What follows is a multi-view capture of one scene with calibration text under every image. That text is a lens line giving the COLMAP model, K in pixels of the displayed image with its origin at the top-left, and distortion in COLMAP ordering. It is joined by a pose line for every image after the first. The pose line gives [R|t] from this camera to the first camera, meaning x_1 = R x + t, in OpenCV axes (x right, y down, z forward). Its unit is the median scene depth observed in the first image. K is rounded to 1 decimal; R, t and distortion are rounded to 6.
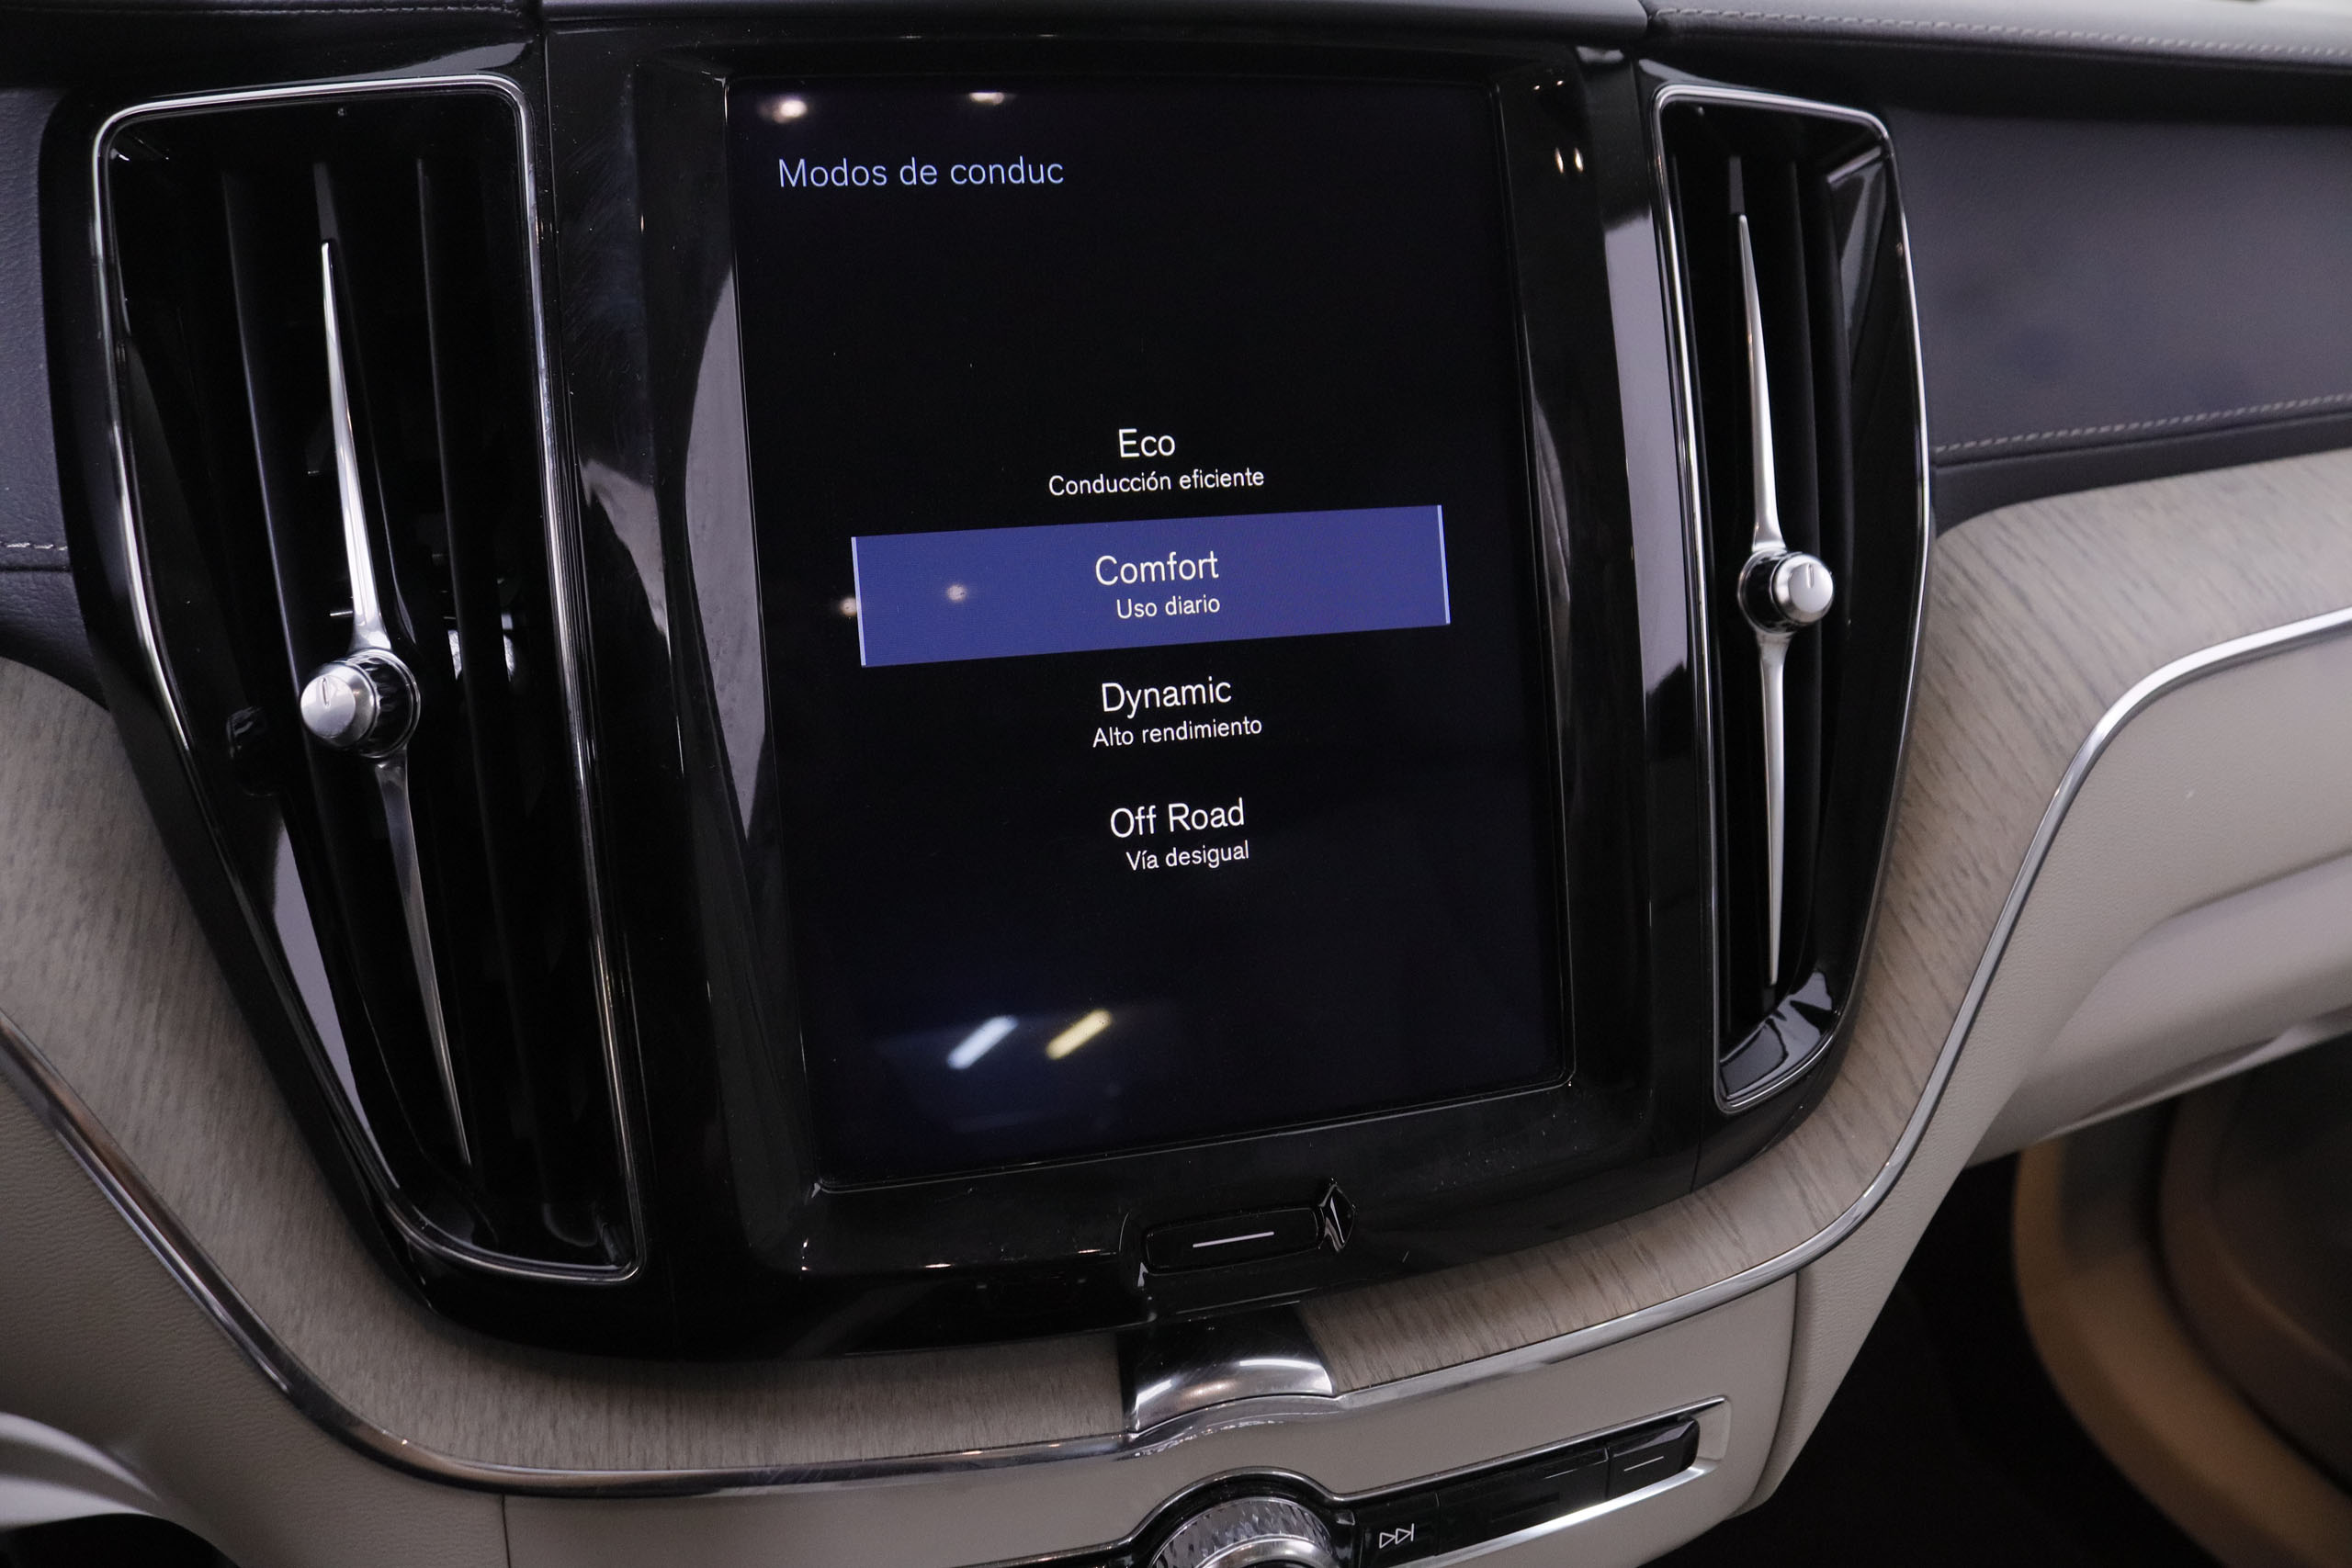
lens RADIAL K [[1924.9, 0, 1176.0], [0, 1924.9, 784.0], [0, 0, 1]] dist [-0.167628, 0.138147]
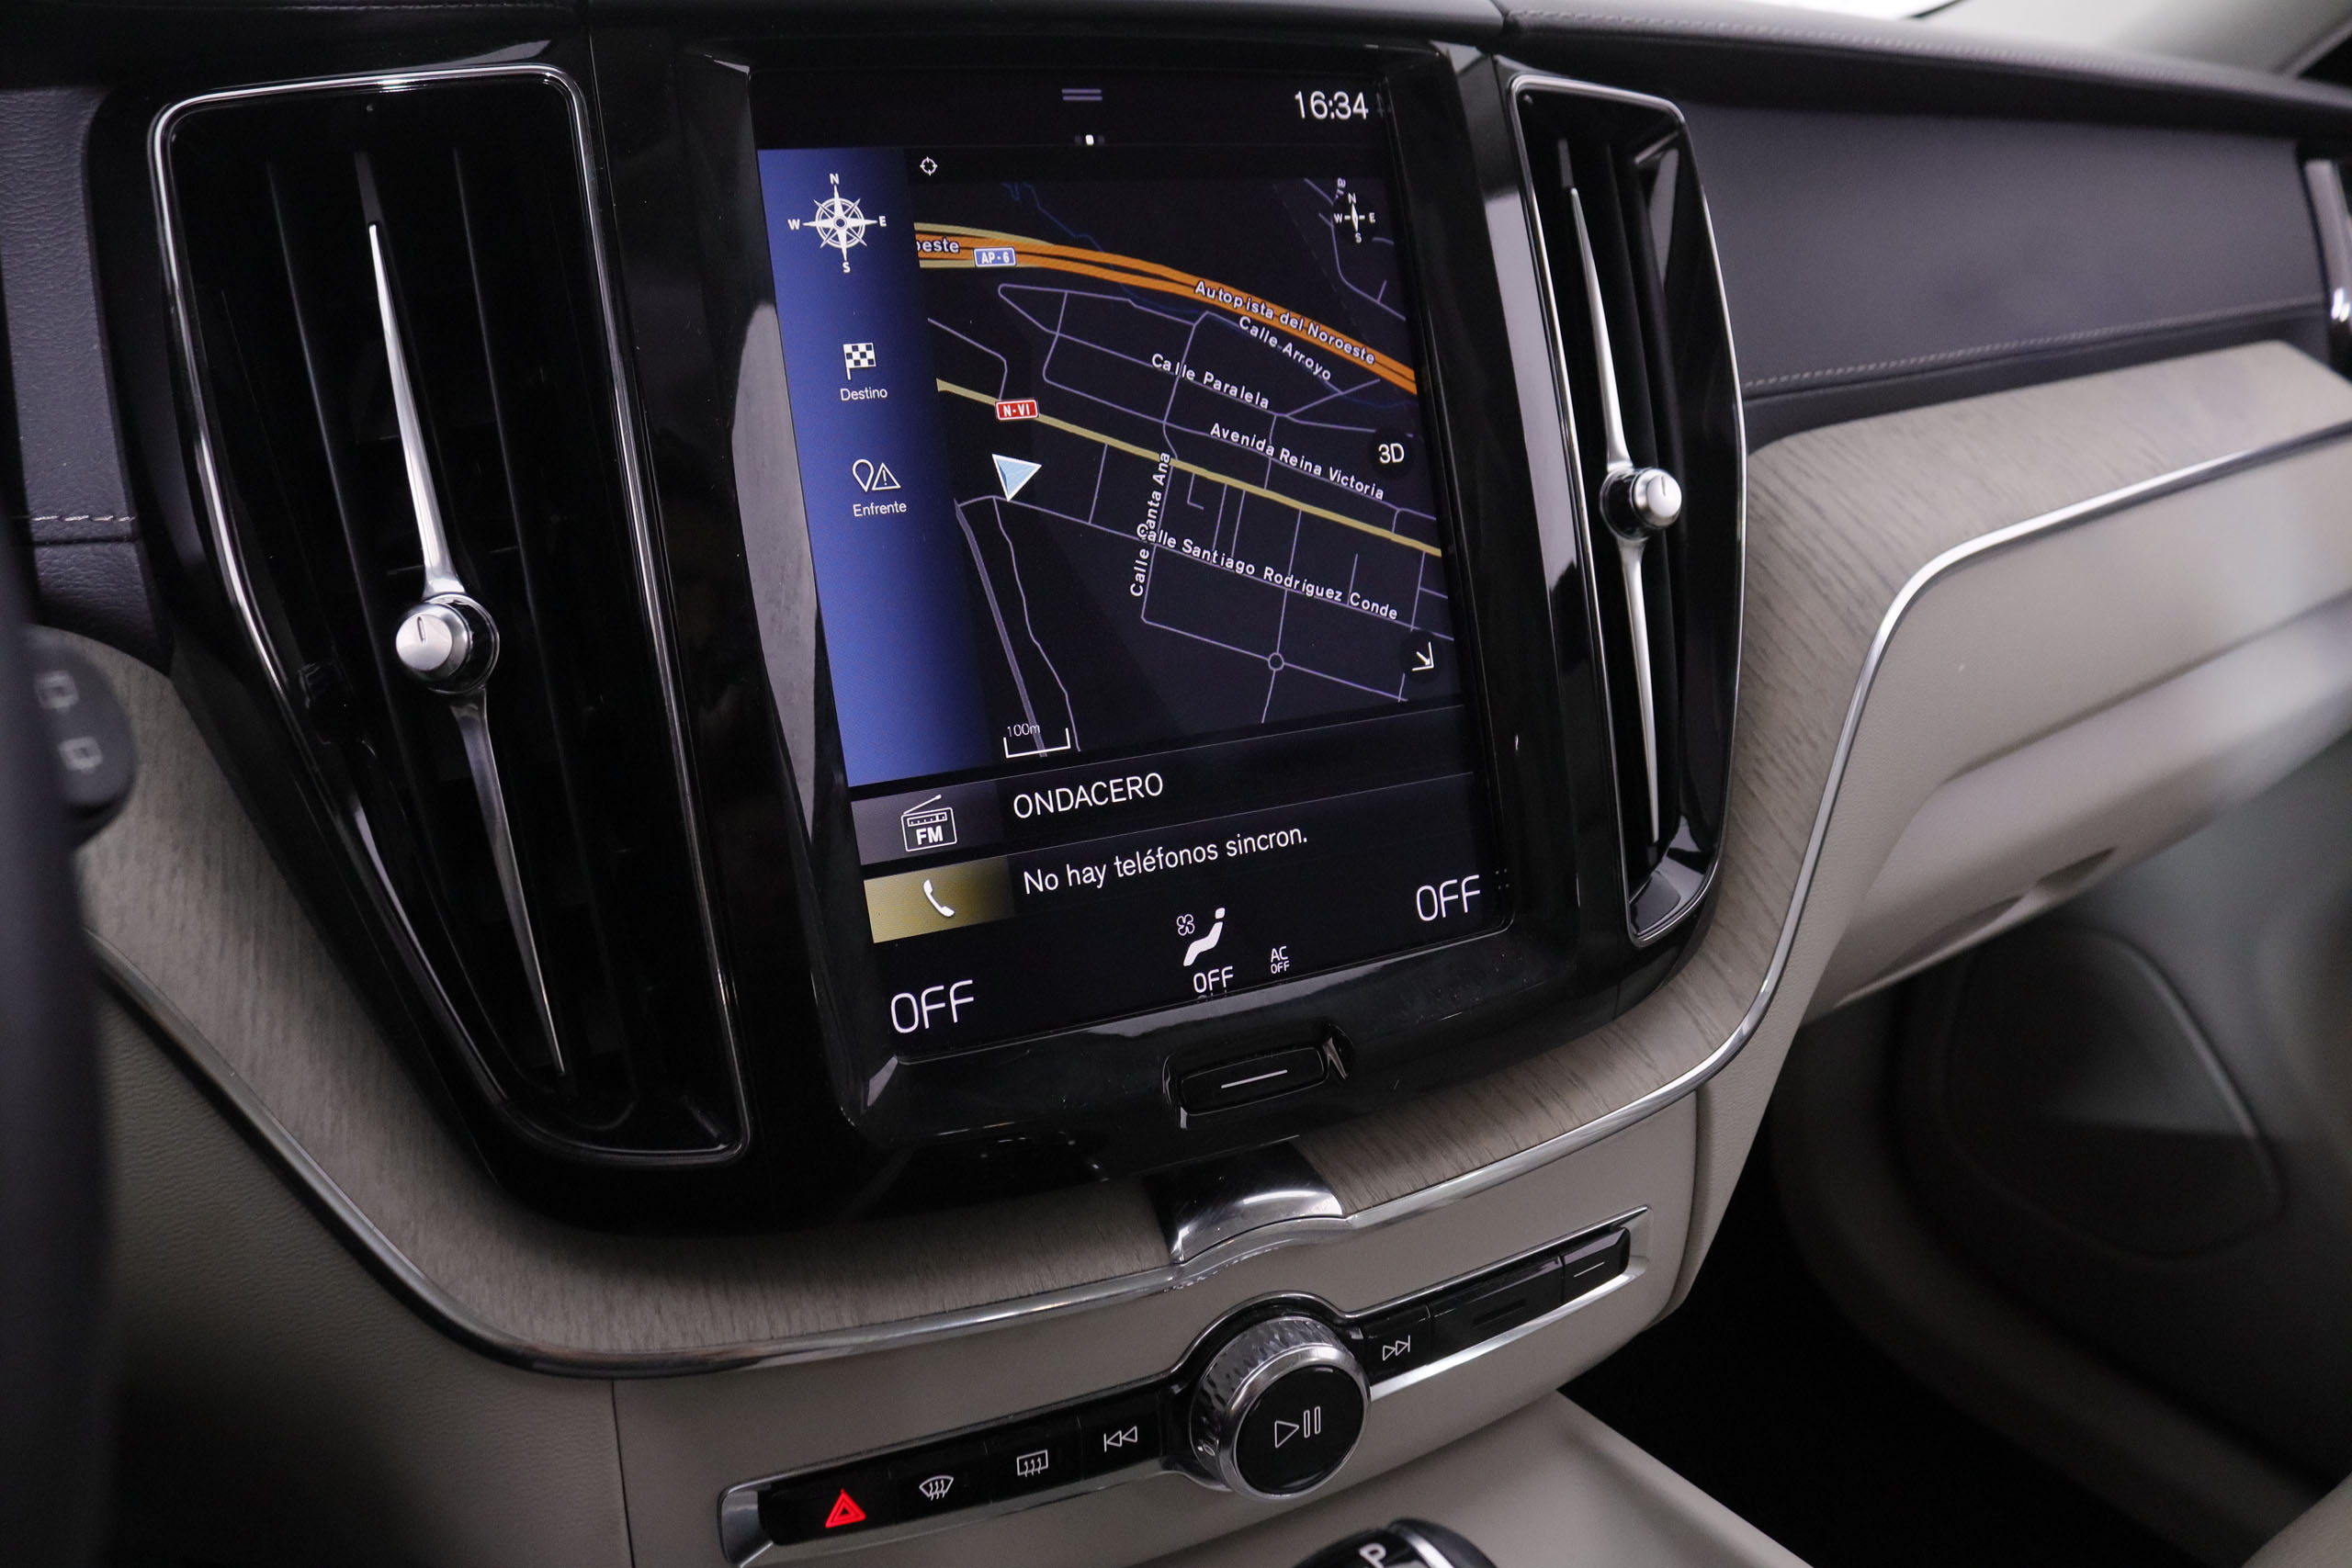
lens RADIAL K [[1924.9, 0, 1176.0], [0, 1924.9, 784.0], [0, 0, 1]] dist [-0.167628, 0.138147]
pose [[0.982880, -0.072933, 0.169195, -0.169321], [0.078534, 0.996555, -0.026643, 0.079371], [-0.166669, 0.039474, 0.985222, -0.102801]]
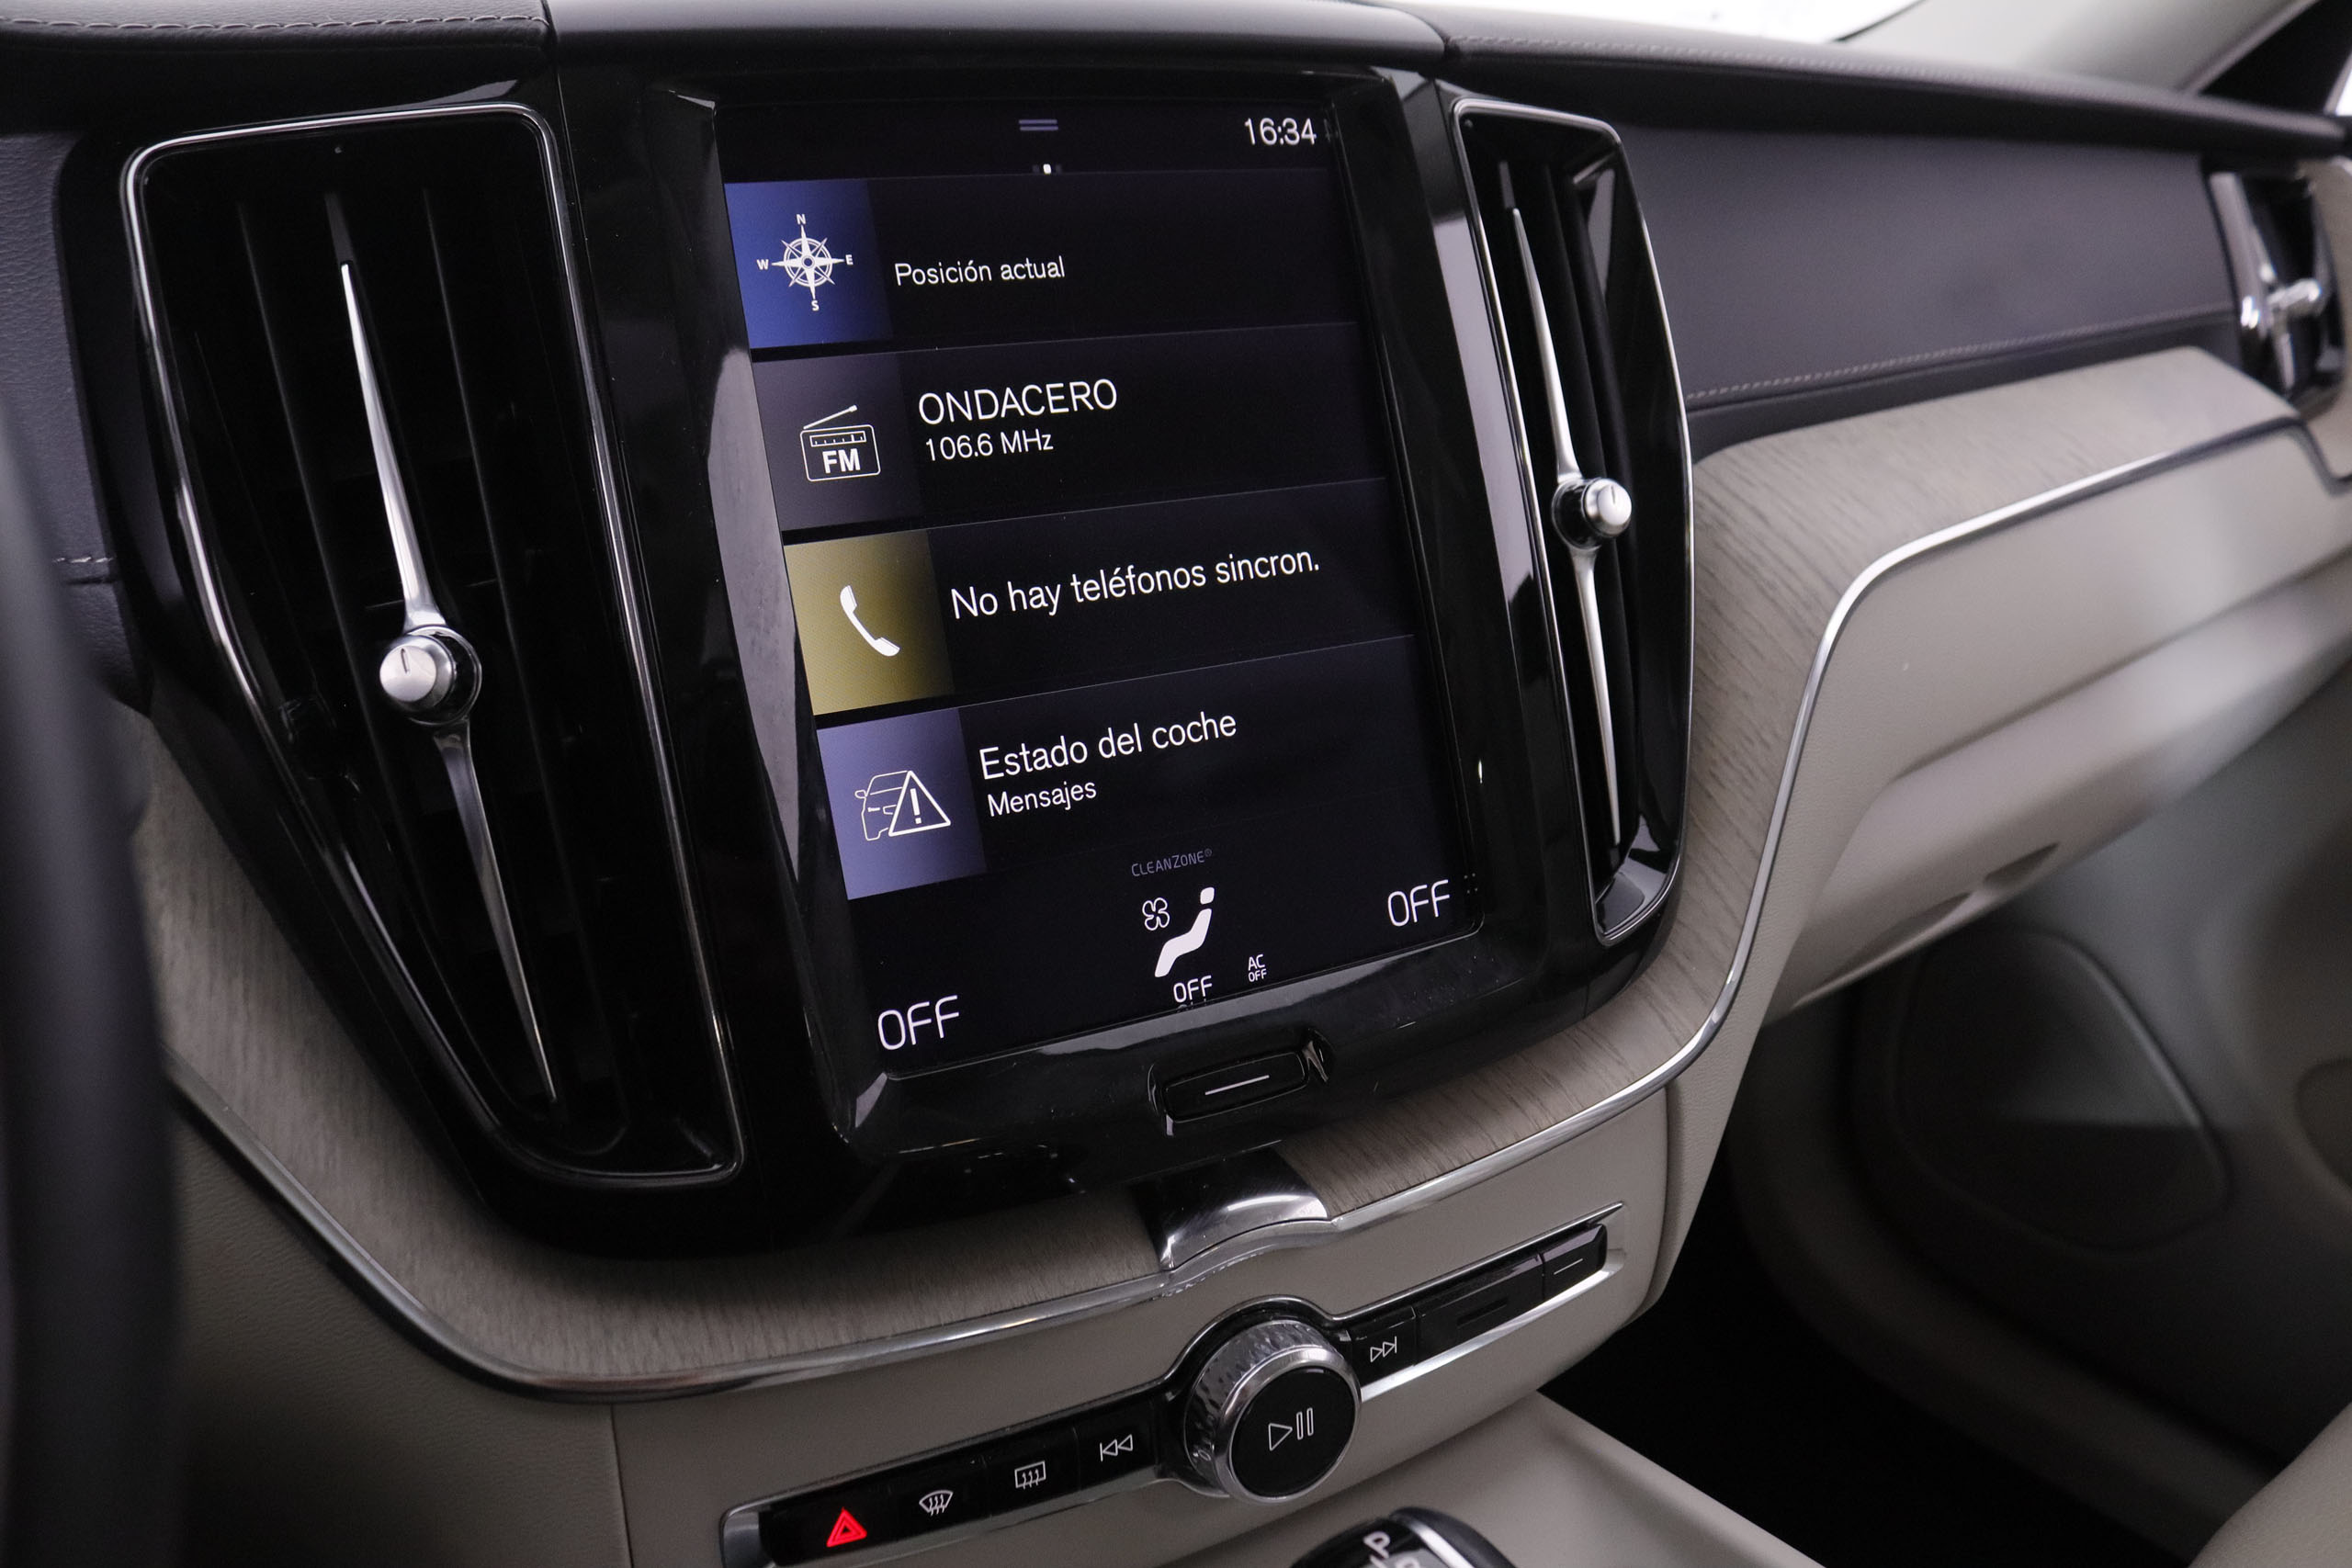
lens RADIAL K [[1924.9, 0, 1176.0], [0, 1924.9, 784.0], [0, 0, 1]] dist [-0.167628, 0.138147]
pose [[0.974166, -0.098911, 0.203019, -0.192618], [0.110372, 0.992830, -0.045903, 0.093943], [-0.197023, 0.067124, 0.978098, -0.114431]]
